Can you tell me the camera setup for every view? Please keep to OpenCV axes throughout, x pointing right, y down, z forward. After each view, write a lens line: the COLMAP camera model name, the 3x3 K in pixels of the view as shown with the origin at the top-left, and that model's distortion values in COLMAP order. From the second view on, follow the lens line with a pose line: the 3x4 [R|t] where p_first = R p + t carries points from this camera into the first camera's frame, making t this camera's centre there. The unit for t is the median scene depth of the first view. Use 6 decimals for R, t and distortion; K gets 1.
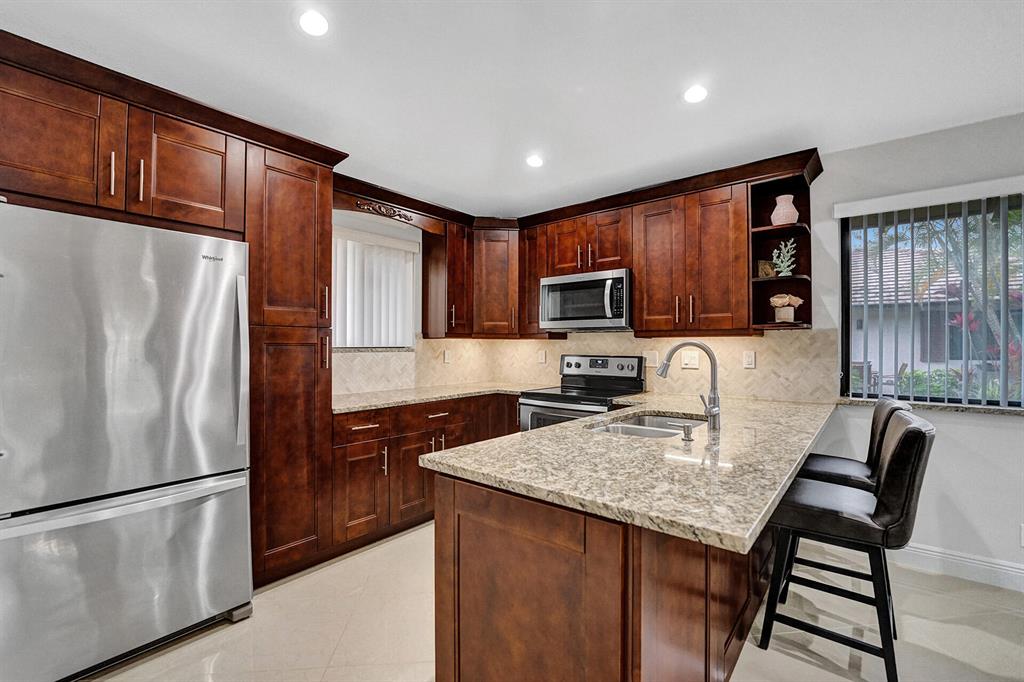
lens RADIAL K [[431.1, 0, 516.8], [0, 431.1, 343.9], [0, 0, 1]] dist [-0.022023, 0.000182]
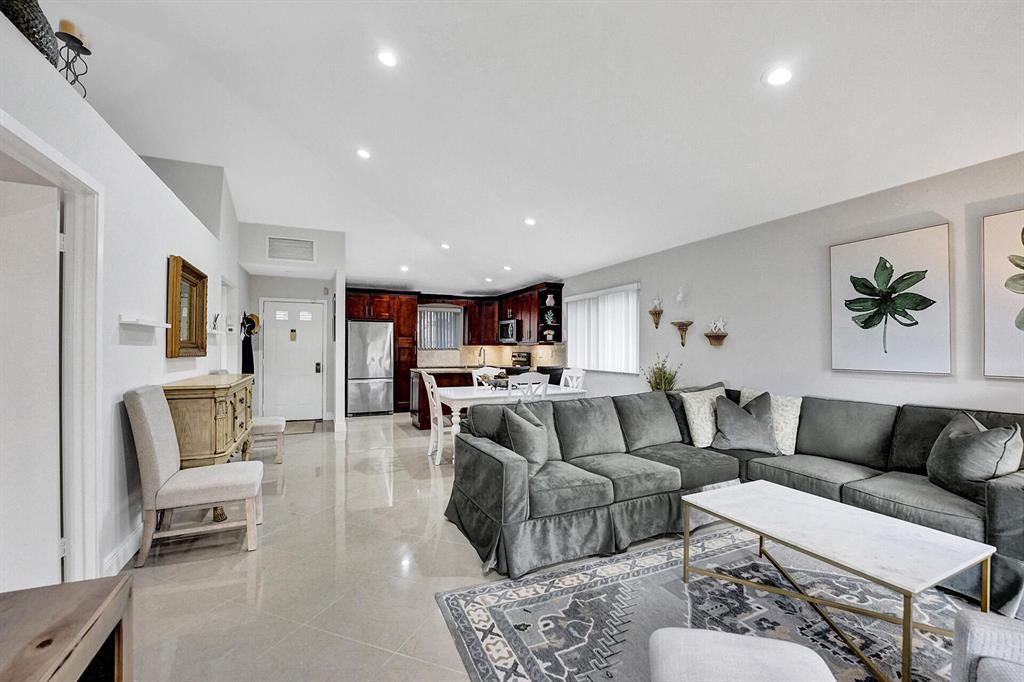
lens RADIAL K [[431.3, 0, 516.1], [0, 431.3, 351.3], [0, 0, 1]] dist [-0.018057, 0.000302]
pose [[0.895222, 0.005610, -0.445584, 1.467396], [-0.002056, 0.999962, 0.008458, -0.001619], [0.445615, -0.006656, 0.895200, -1.409520]]
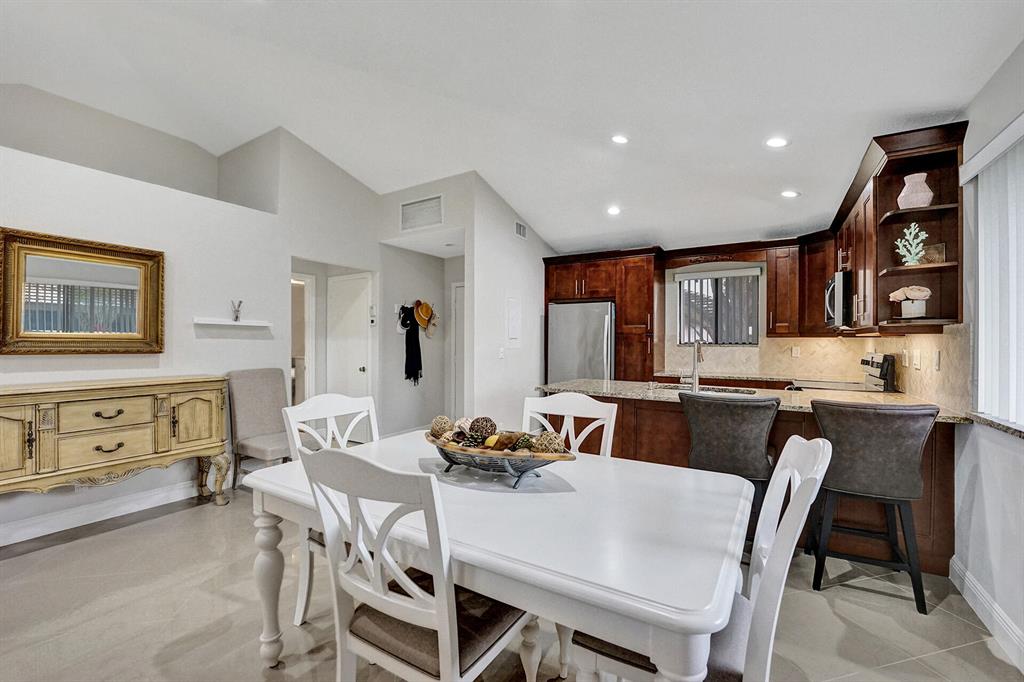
lens RADIAL K [[426.6, 0, 516.3], [0, 426.6, 339.5], [0, 0, 1]] dist [-0.029107, 0.000435]
pose [[0.141154, -0.003515, -0.989981, 1.181209], [0.000746, 0.999994, -0.003444, -0.002685], [0.989987, -0.000253, 0.141156, 0.054826]]
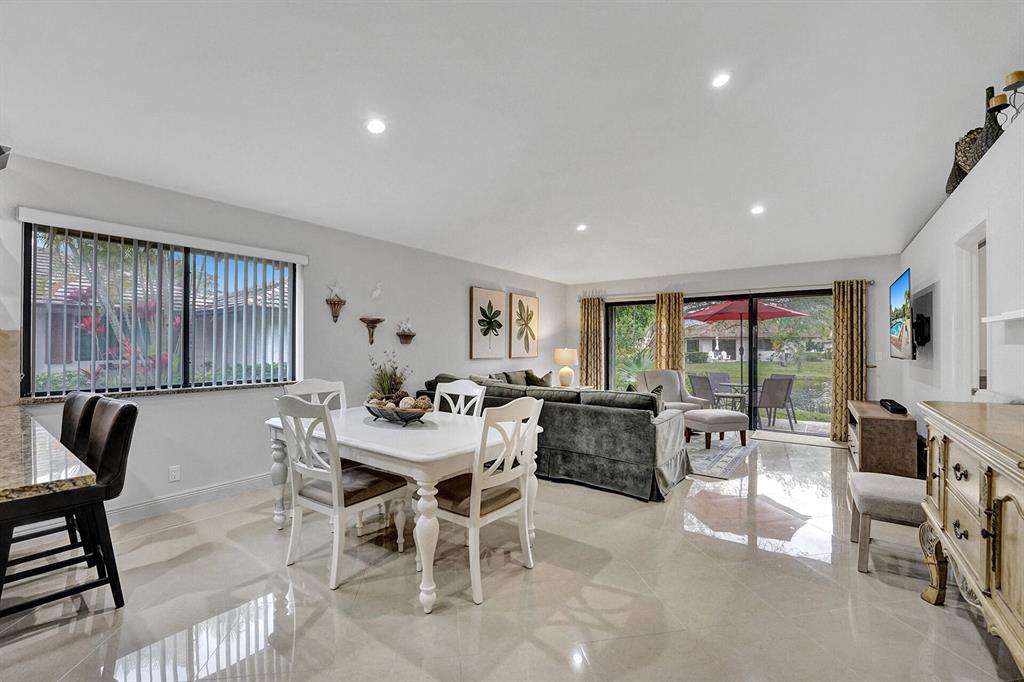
lens RADIAL K [[431.1, 0, 516.8], [0, 431.1, 343.9], [0, 0, 1]] dist [-0.022023, 0.000182]
pose [[-0.060949, 0.006914, 0.998117, -0.259386], [-0.002252, 0.999973, -0.007065, 0.000689], [-0.998138, -0.002678, -0.060932, -0.098441]]
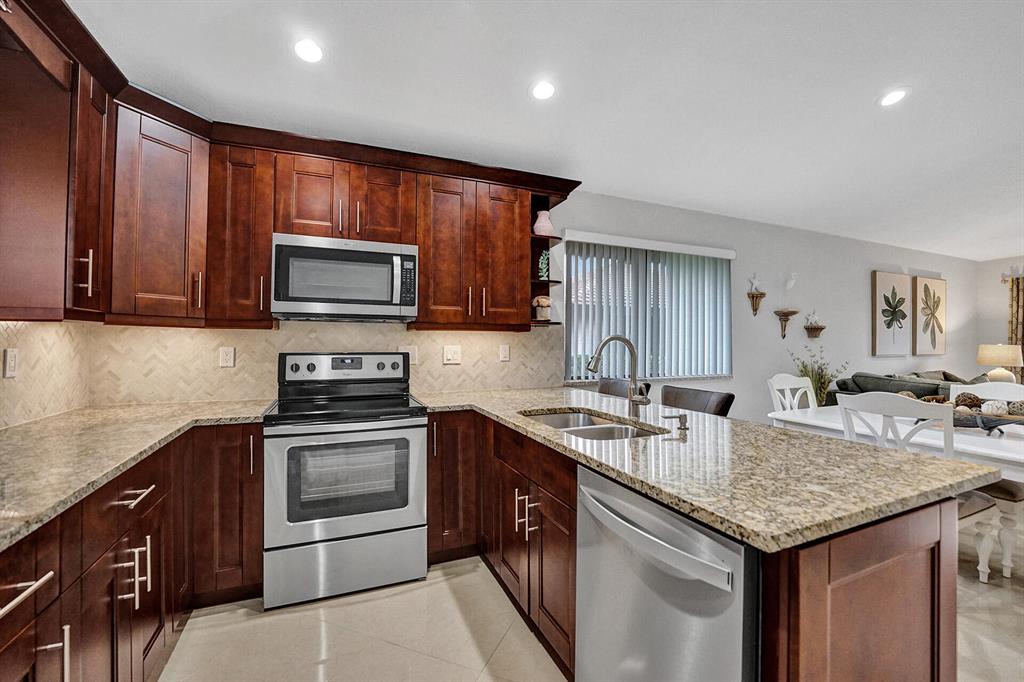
lens RADIAL K [[430.3, 0, 514.4], [0, 430.3, 336.6], [0, 0, 1]] dist [-0.019417, 0.000156]
pose [[0.460833, 0.008441, 0.887446, -0.399330], [-0.007320, 0.999957, -0.005710, 0.001387], [-0.887456, -0.003864, 0.460875, 0.469737]]
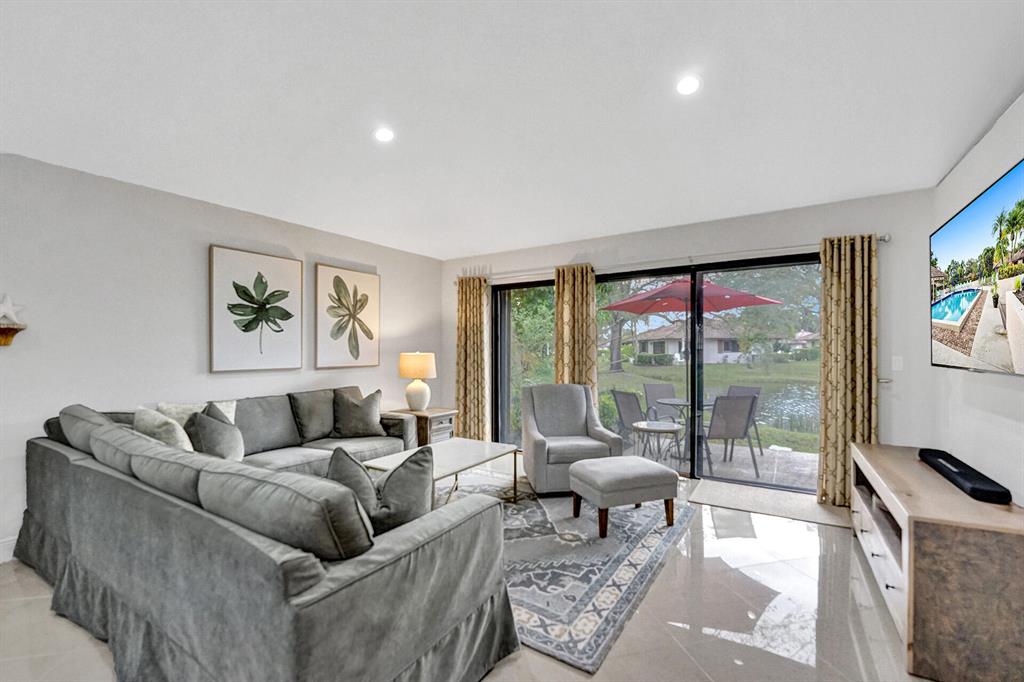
lens RADIAL K [[431.3, 0, 516.1], [0, 431.3, 351.3], [0, 0, 1]] dist [-0.018057, 0.000302]
pose [[-0.116795, -0.003637, 0.993149, 0.508304], [0.003124, 0.999987, 0.004030, -0.000271], [-0.993151, 0.003573, -0.116783, -0.674743]]
